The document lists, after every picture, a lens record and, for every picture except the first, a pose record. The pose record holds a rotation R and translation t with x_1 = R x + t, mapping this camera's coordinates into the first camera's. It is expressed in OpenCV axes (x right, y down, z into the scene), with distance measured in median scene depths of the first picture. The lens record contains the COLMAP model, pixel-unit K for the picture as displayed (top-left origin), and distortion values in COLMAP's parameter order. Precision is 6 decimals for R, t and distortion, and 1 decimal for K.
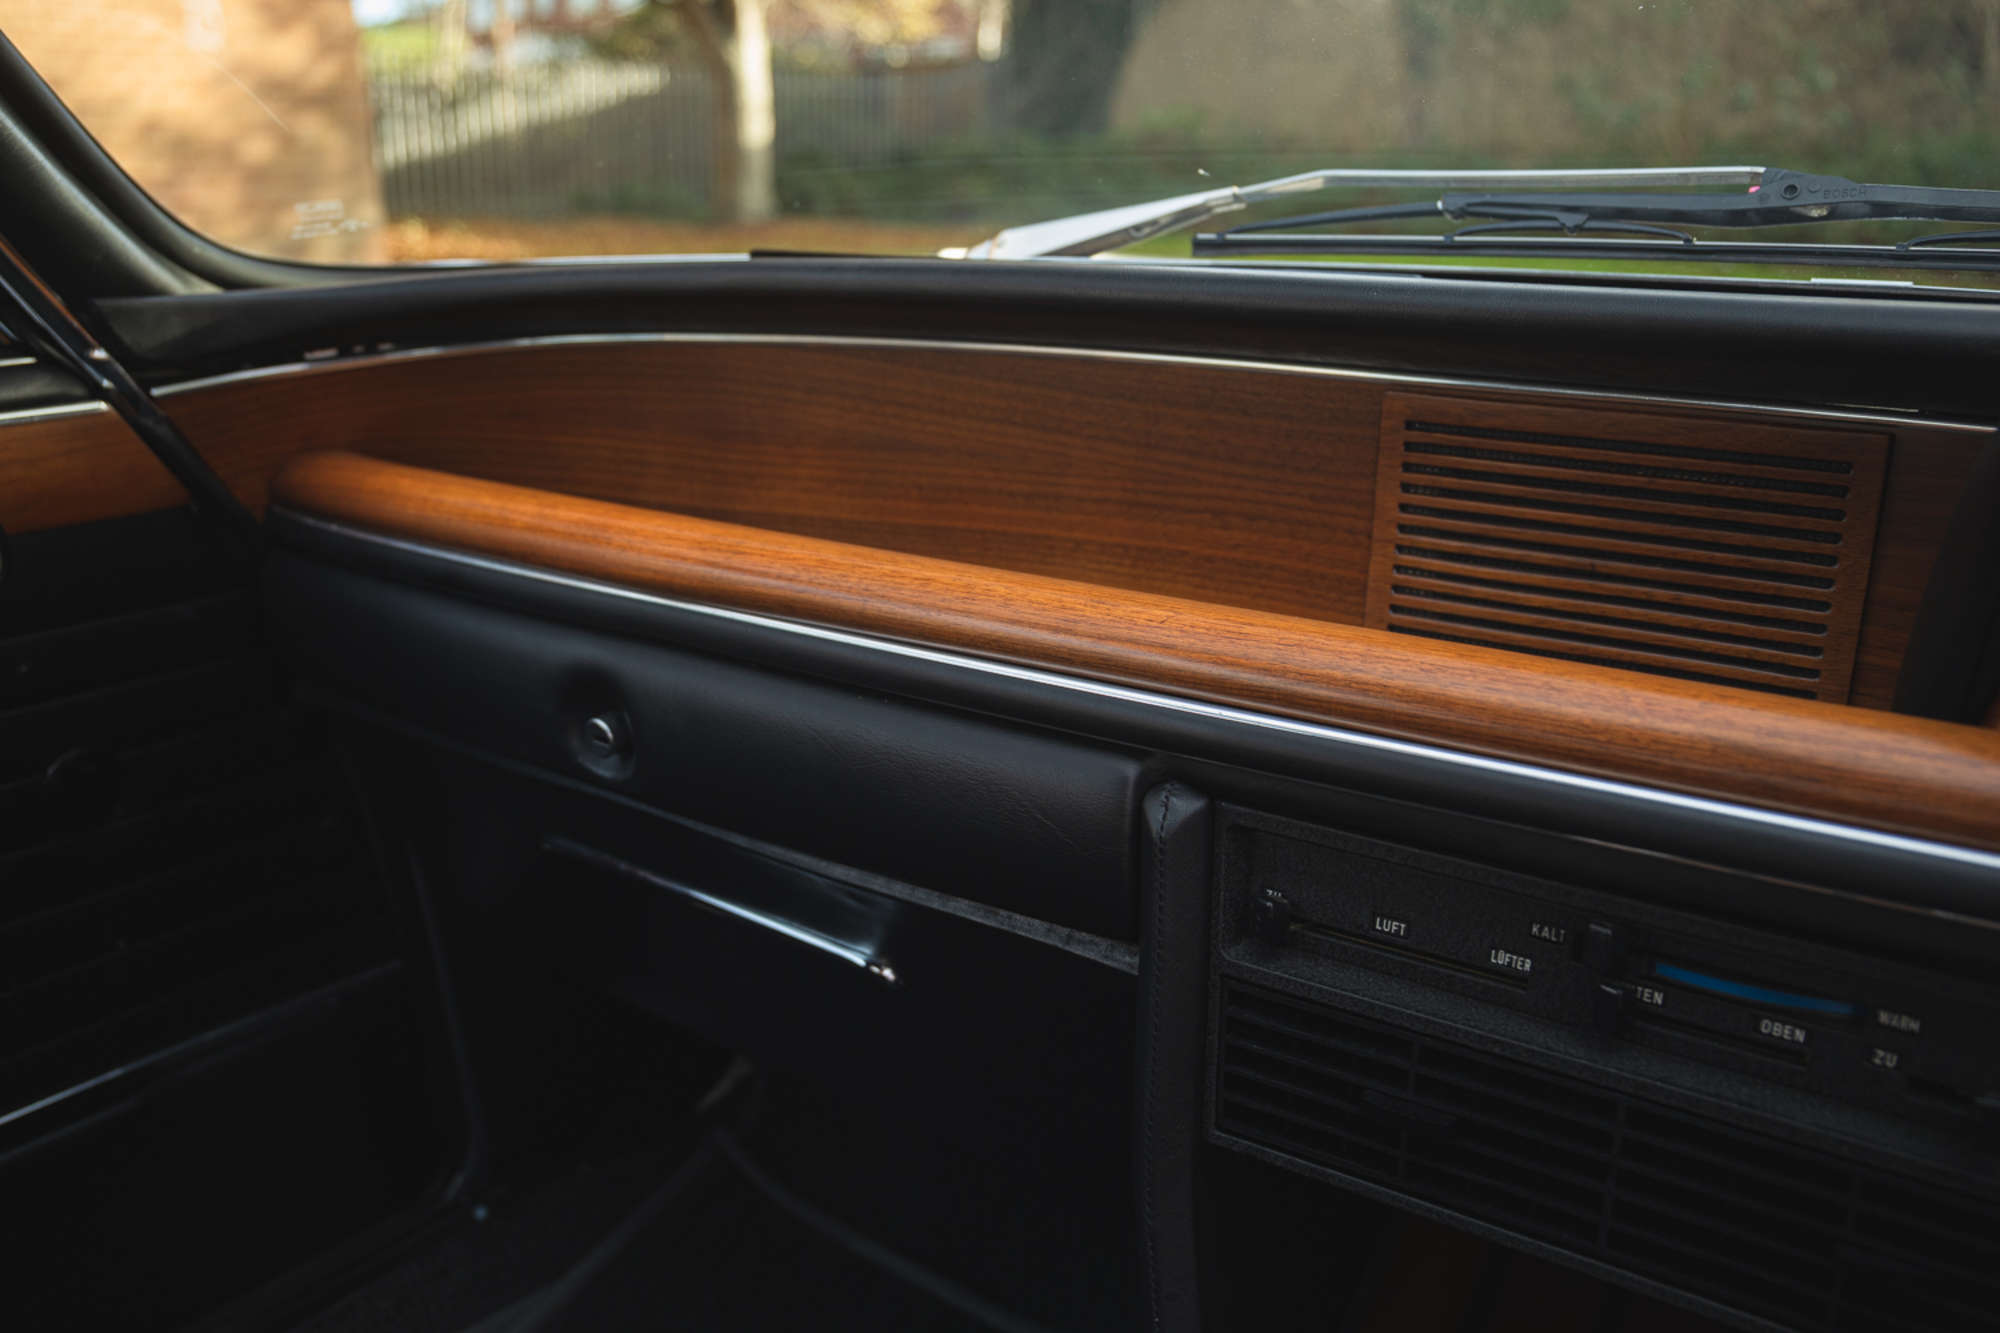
lens RADIAL K [[1737.0, 0, 1000.0], [0, 1737.0, 666.5], [0, 0, 1]] dist [-0.027721, -0.007031]
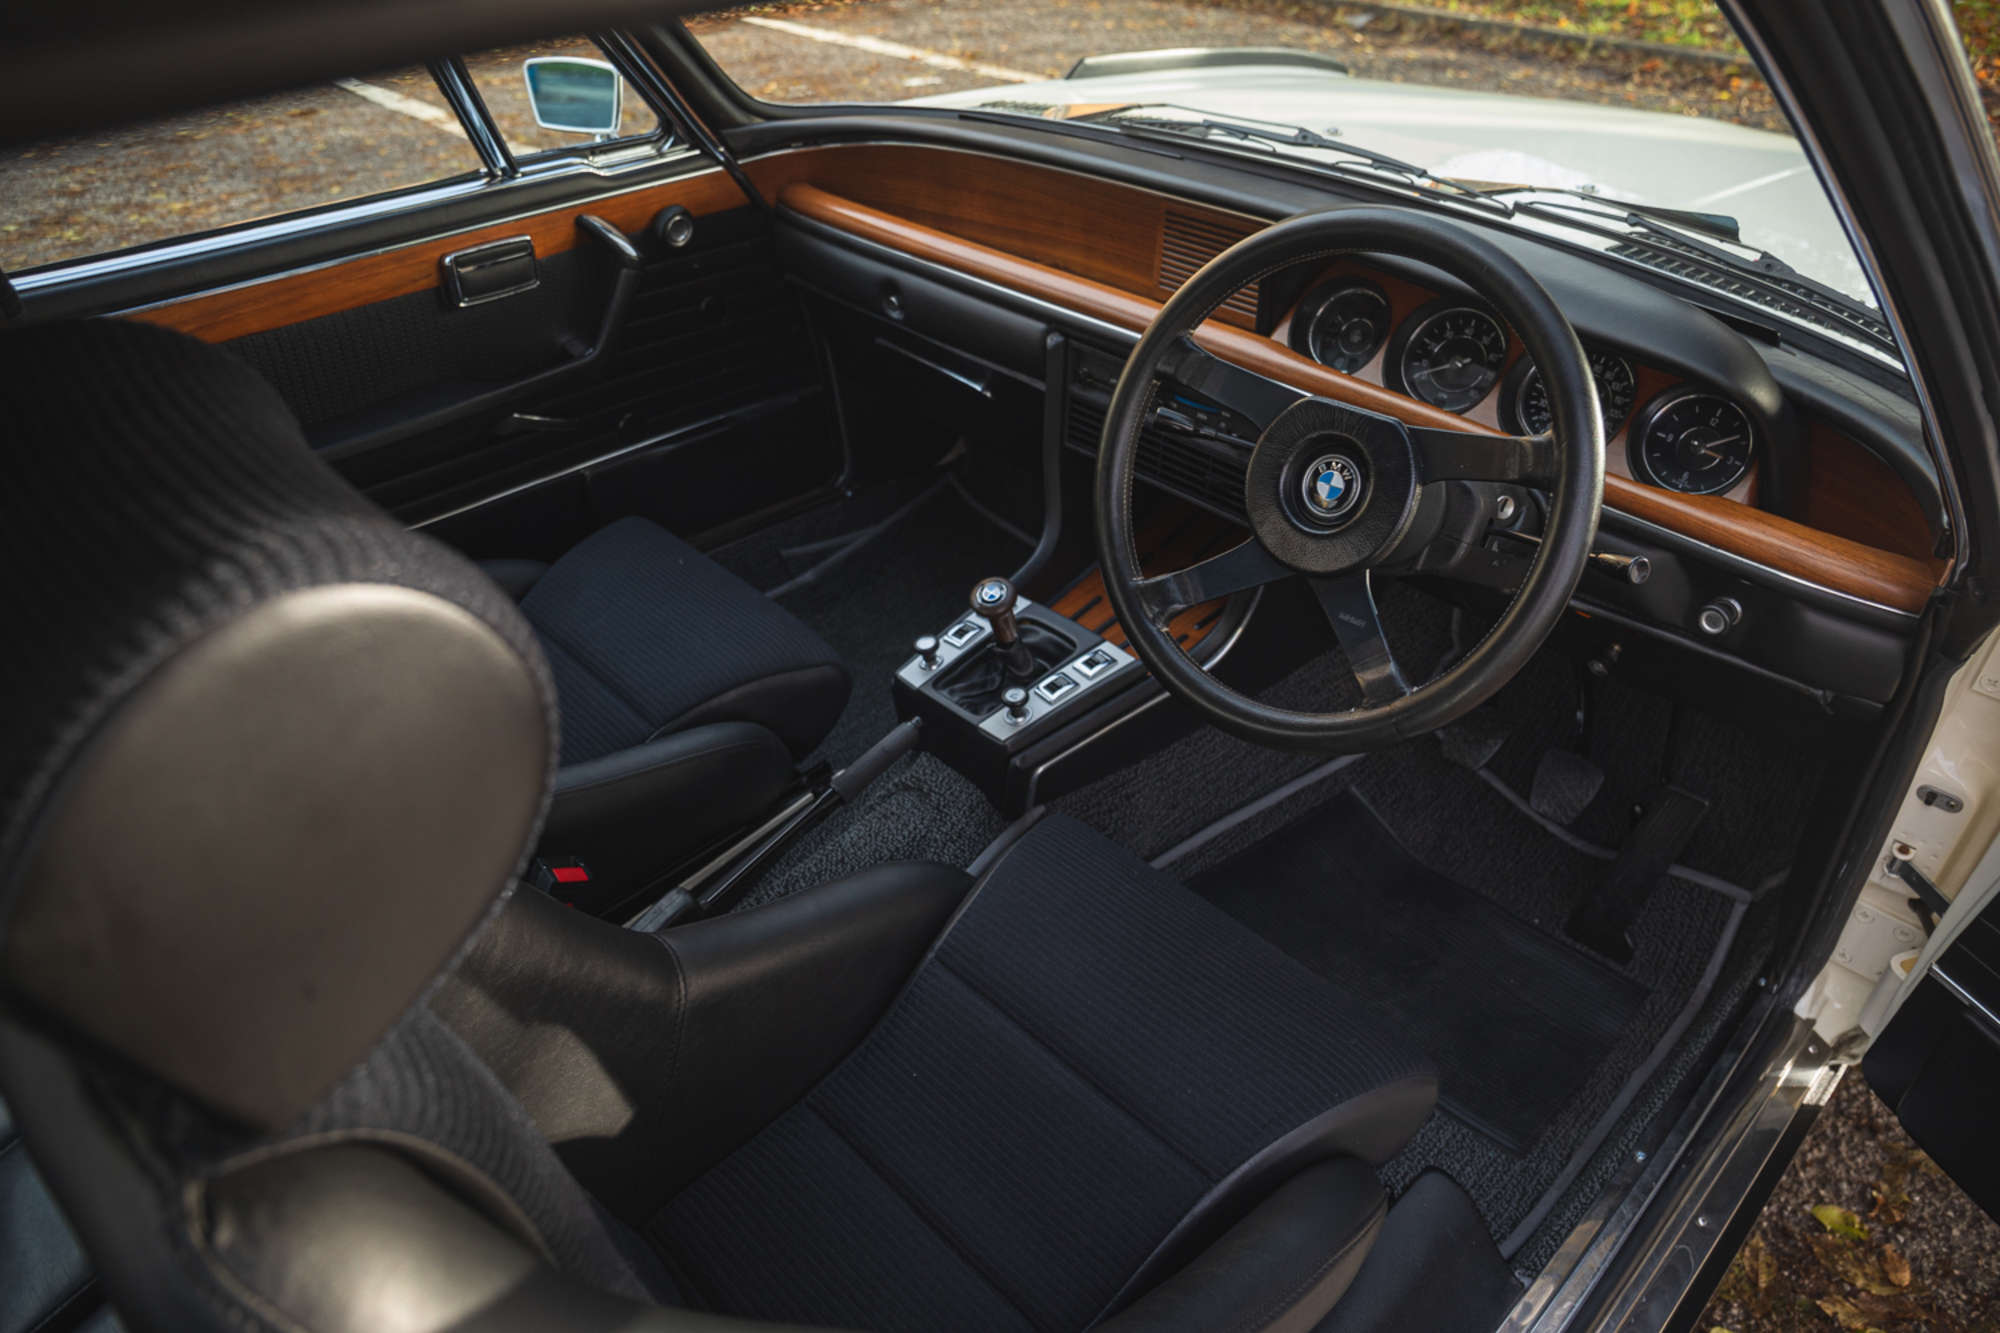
lens RADIAL K [[1363.8, 0, 1000.0], [0, 1363.8, 666.5], [0, 0, 1]] dist [-0.105845, 0.085423]
pose [[0.979339, 0.109983, -0.169702, 0.354053], [-0.052074, 0.948028, 0.313897, -0.093650], [0.195405, -0.298575, 0.934168, -1.125579]]
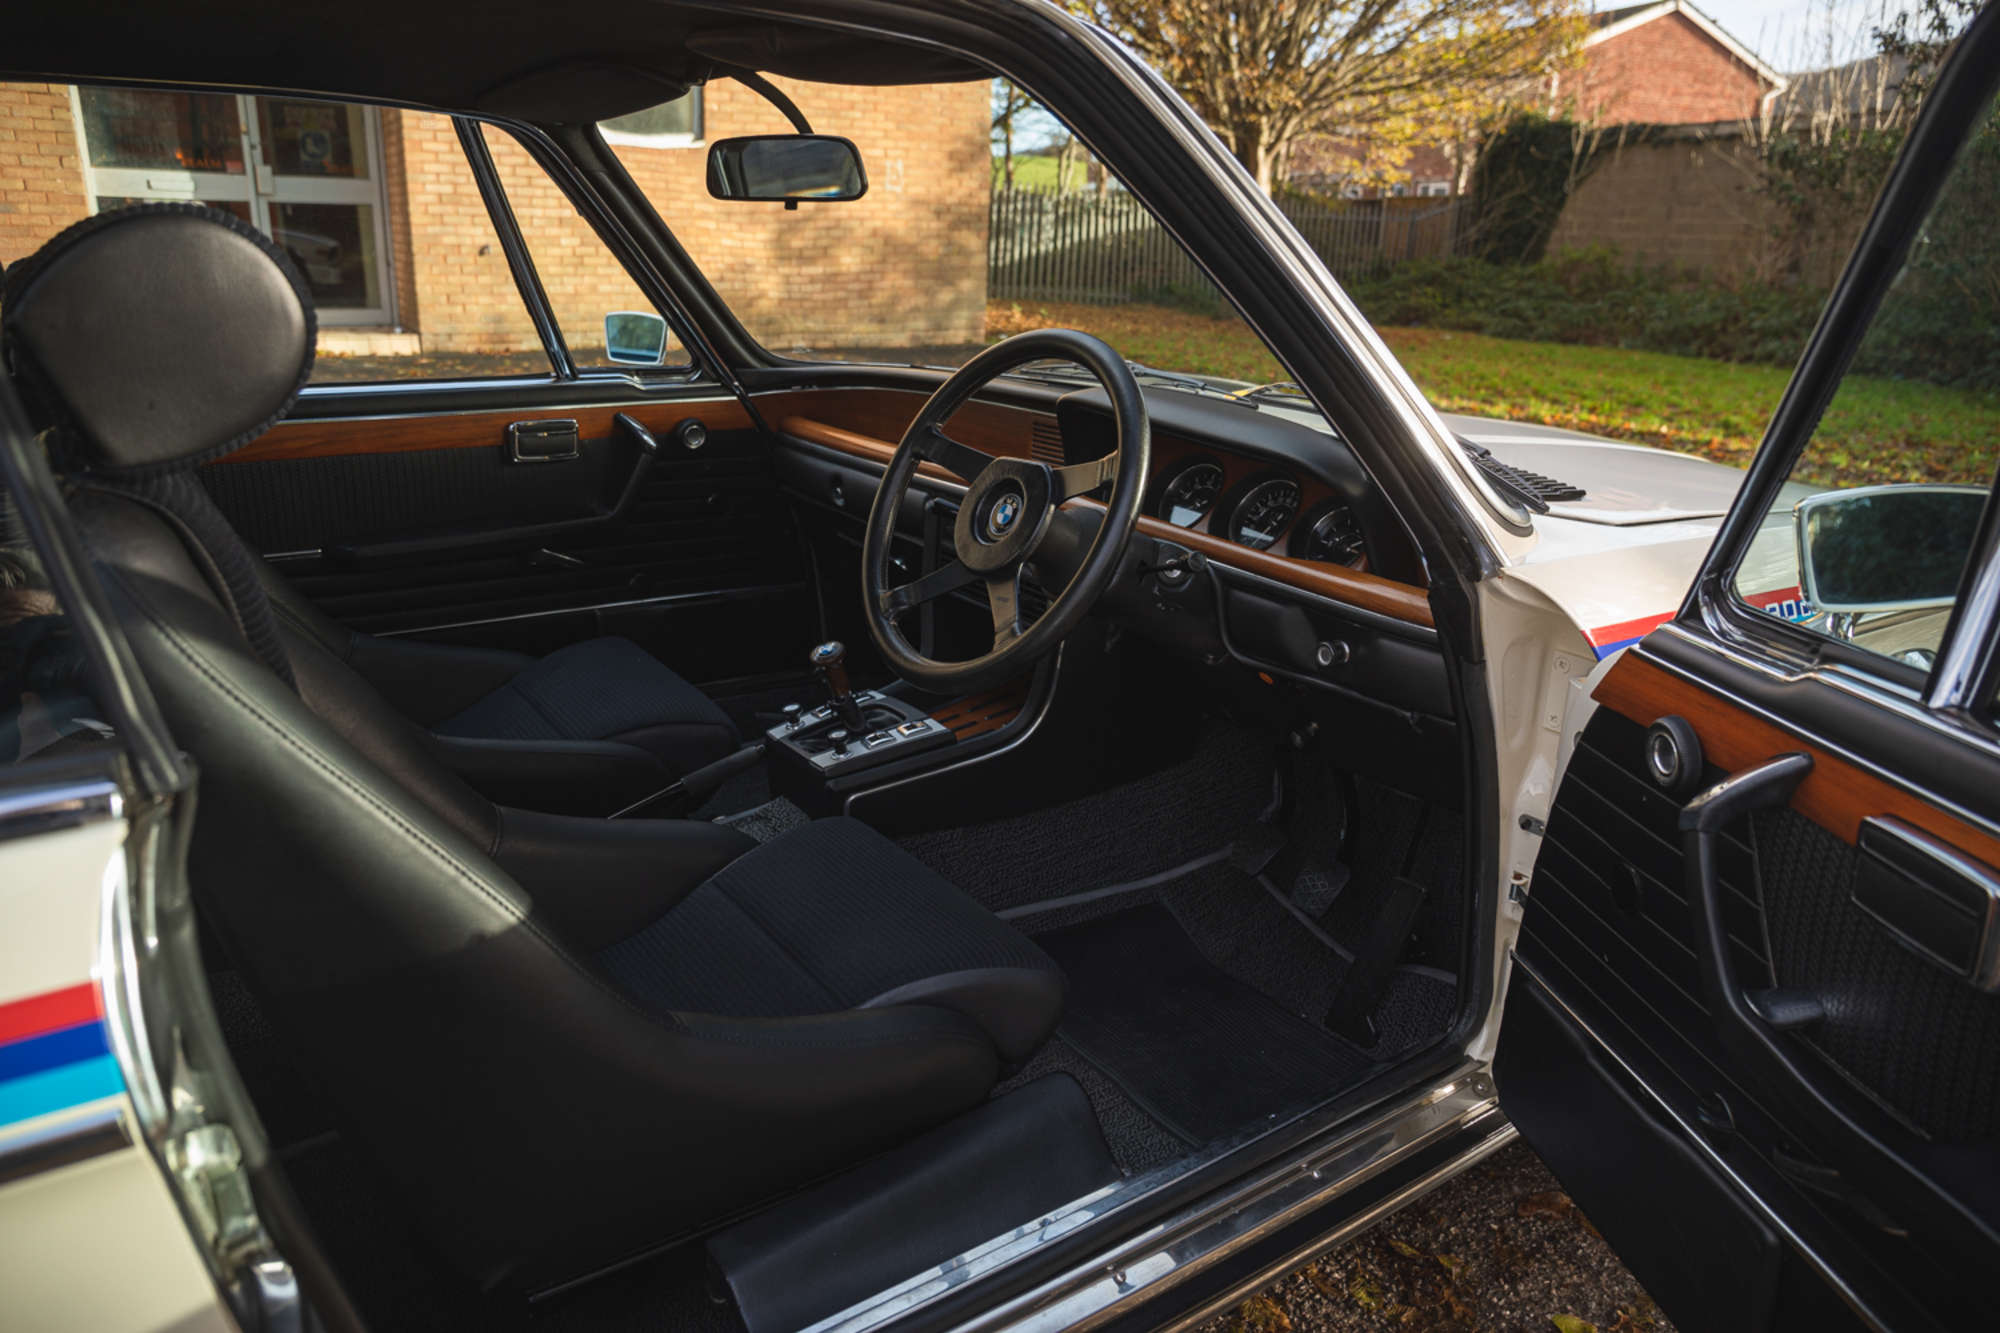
lens RADIAL K [[1363.8, 0, 1000.0], [0, 1363.8, 666.5], [0, 0, 1]] dist [-0.105845, 0.085423]
pose [[0.937799, 0.127353, -0.322977, 0.984357], [-0.124615, 0.991774, 0.029233, 0.254646], [0.324043, 0.012833, 0.945955, -1.491091]]
